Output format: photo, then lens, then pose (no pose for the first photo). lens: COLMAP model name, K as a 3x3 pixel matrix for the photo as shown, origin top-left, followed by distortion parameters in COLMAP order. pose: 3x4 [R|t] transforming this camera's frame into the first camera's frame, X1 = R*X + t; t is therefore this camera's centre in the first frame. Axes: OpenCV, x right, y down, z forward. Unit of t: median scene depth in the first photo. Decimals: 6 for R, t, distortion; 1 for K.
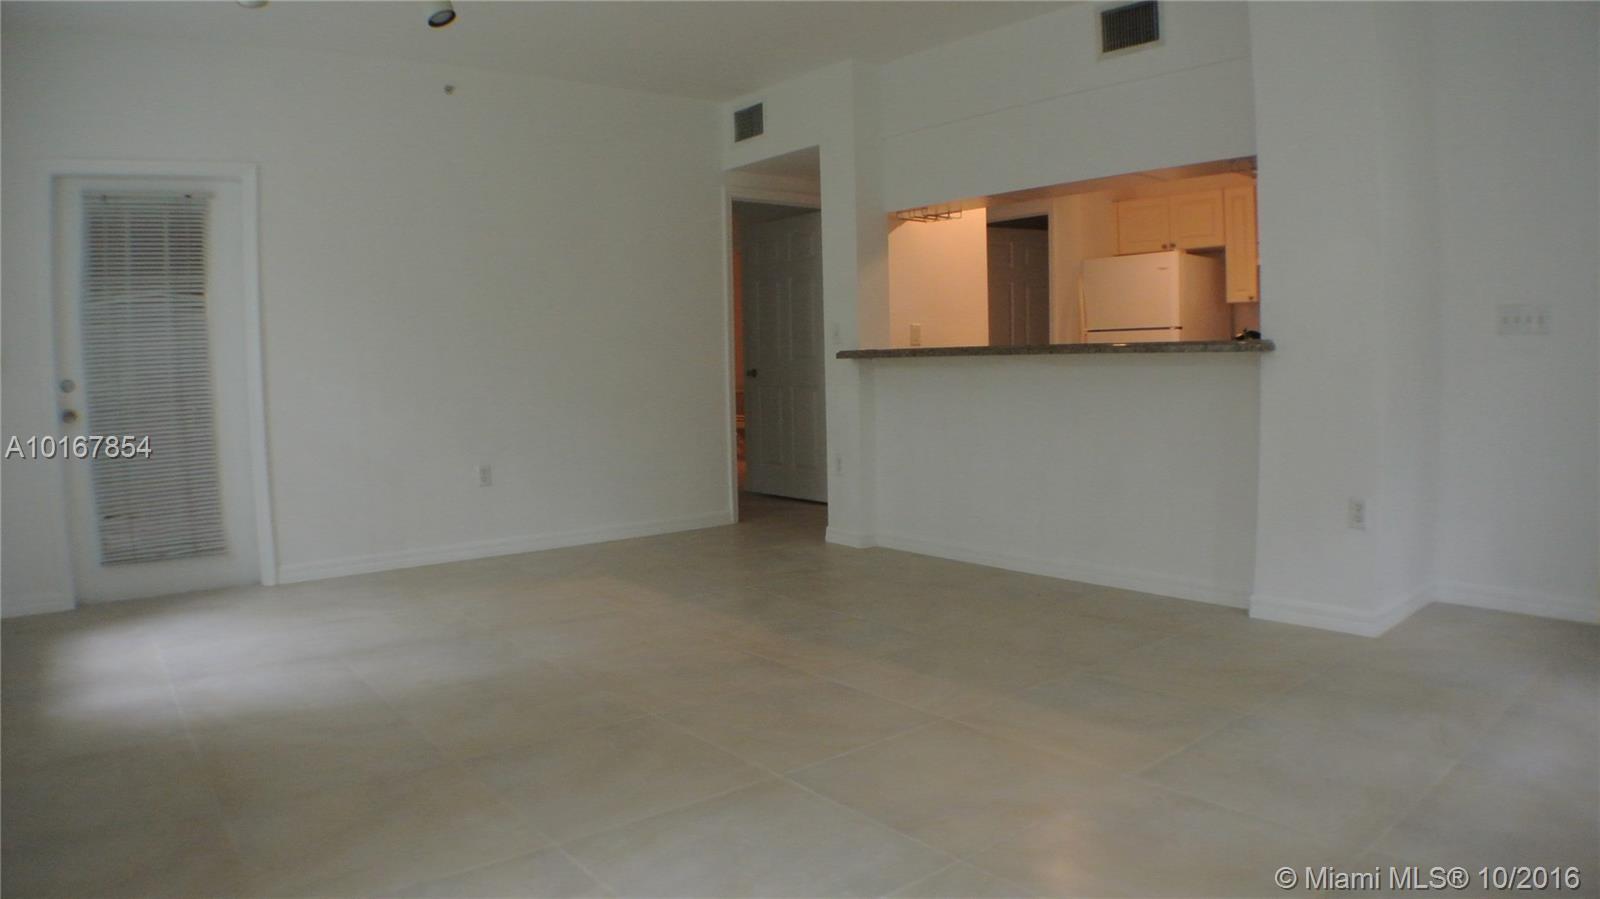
lens RADIAL K [[1008.4, 0, 810.4], [0, 1008.4, 458.0], [0, 0, 1]] dist [-0.213964, 0.049406]
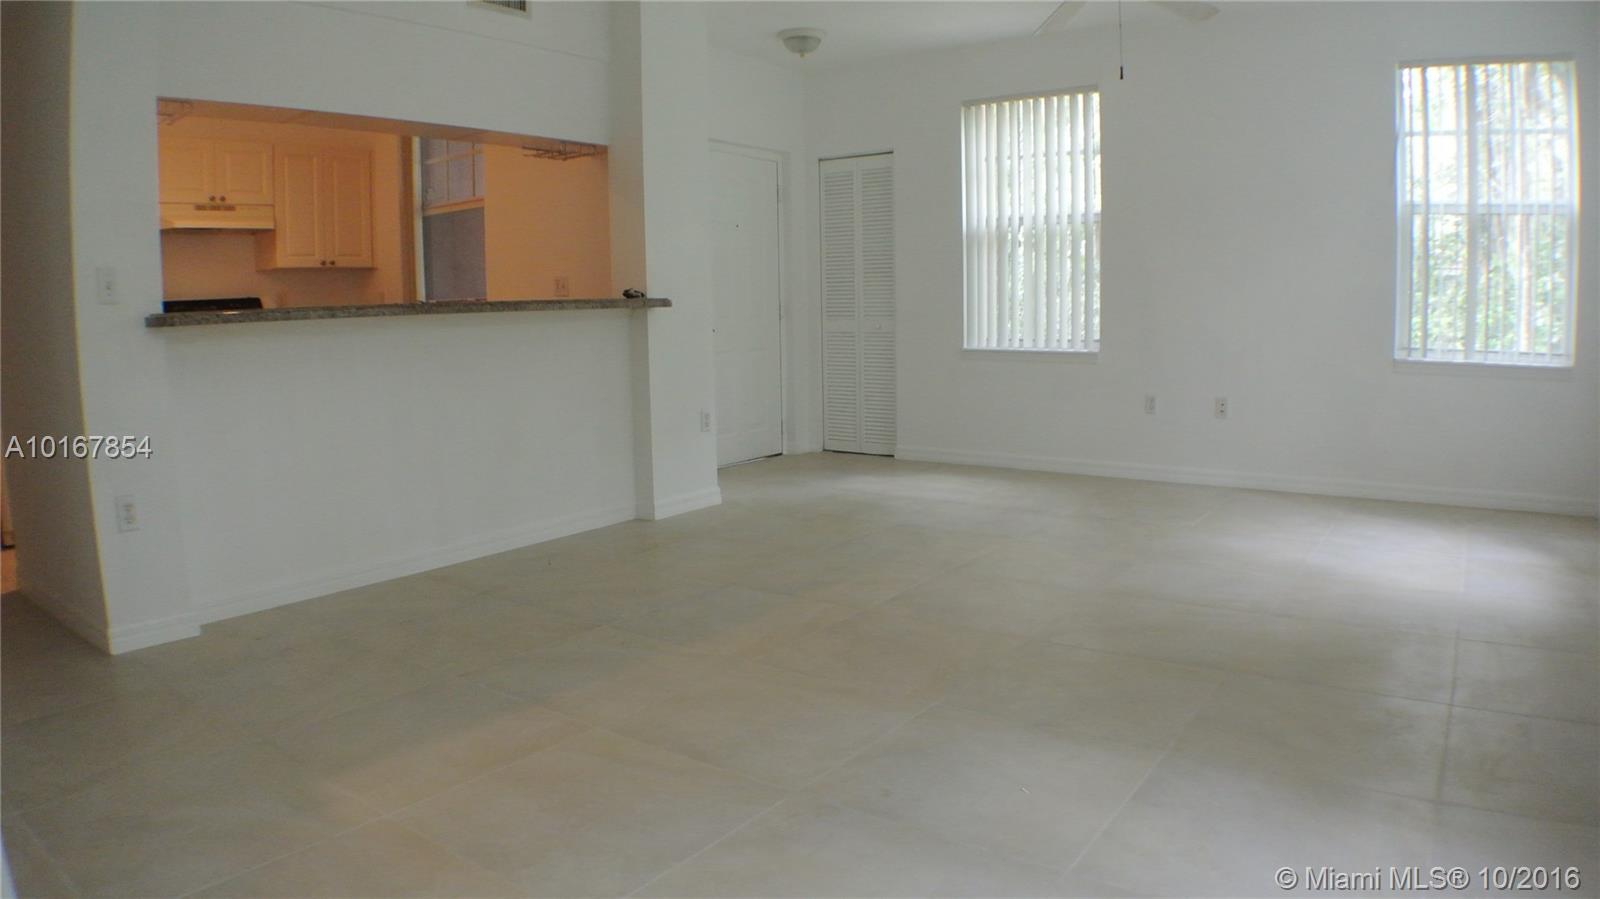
lens RADIAL K [[1008.4, 0, 810.4], [0, 1008.4, 458.0], [0, 0, 1]] dist [-0.213964, 0.049406]
pose [[-0.261817, -0.114857, 0.958259, -0.564860], [0.111540, 0.982639, 0.148255, -0.057345], [-0.958650, 0.145700, -0.244460, 0.749139]]
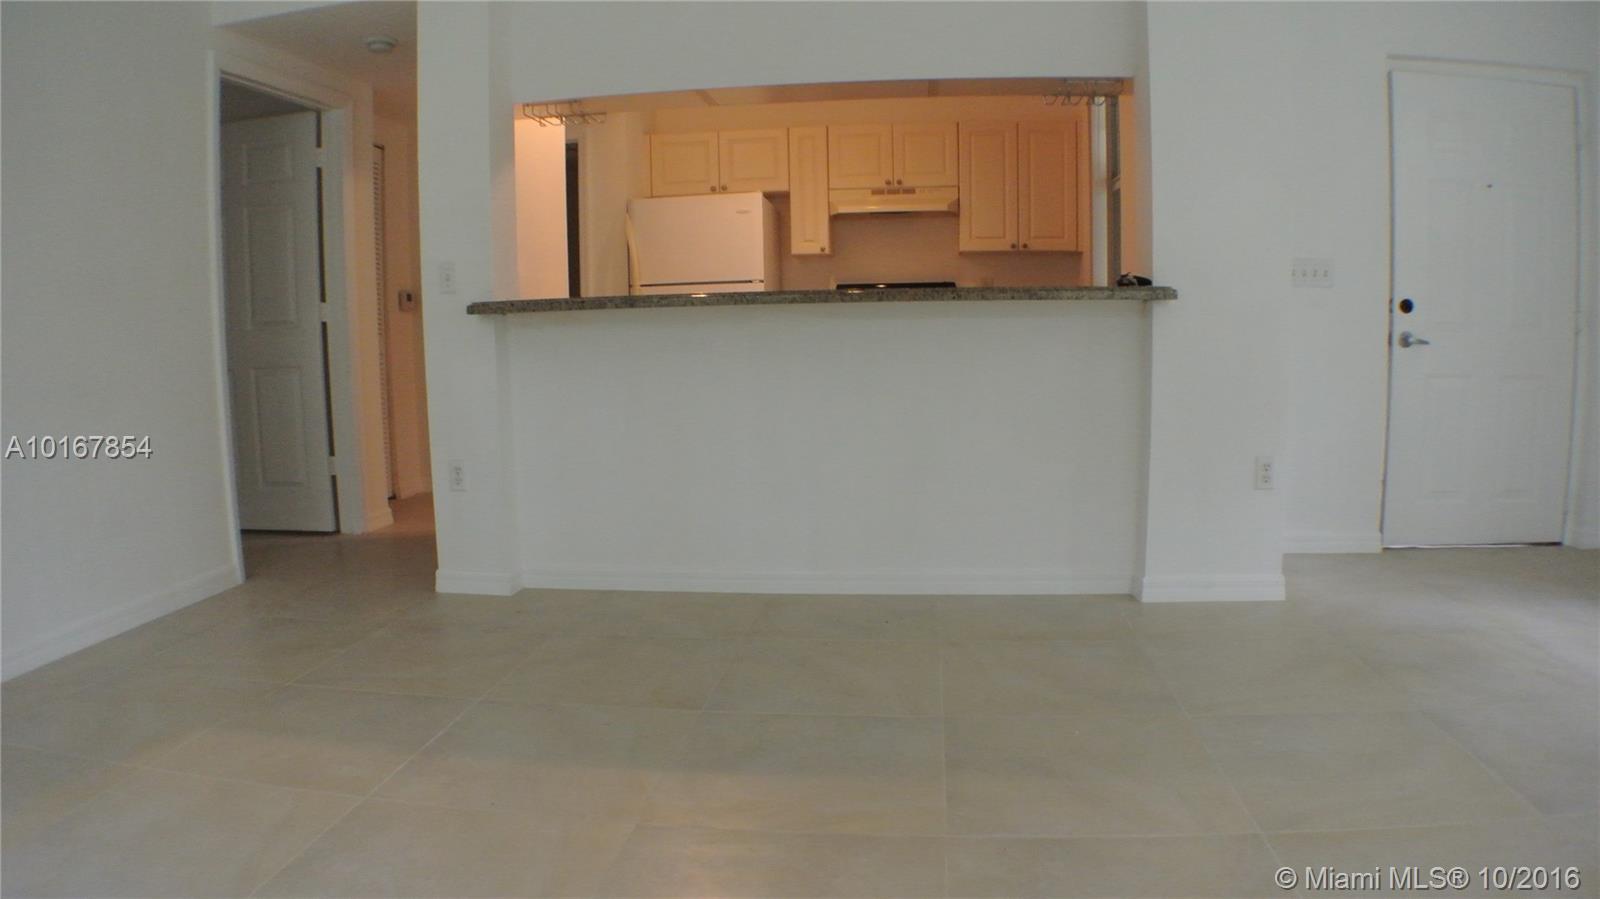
lens RADIAL K [[1008.4, 0, 810.4], [0, 1008.4, 458.0], [0, 0, 1]] dist [-0.213964, 0.049406]
pose [[0.719772, -0.084658, 0.689030, -0.249274], [0.067479, 0.996368, 0.051929, -0.022868], [-0.690924, 0.009118, 0.722870, 0.374083]]
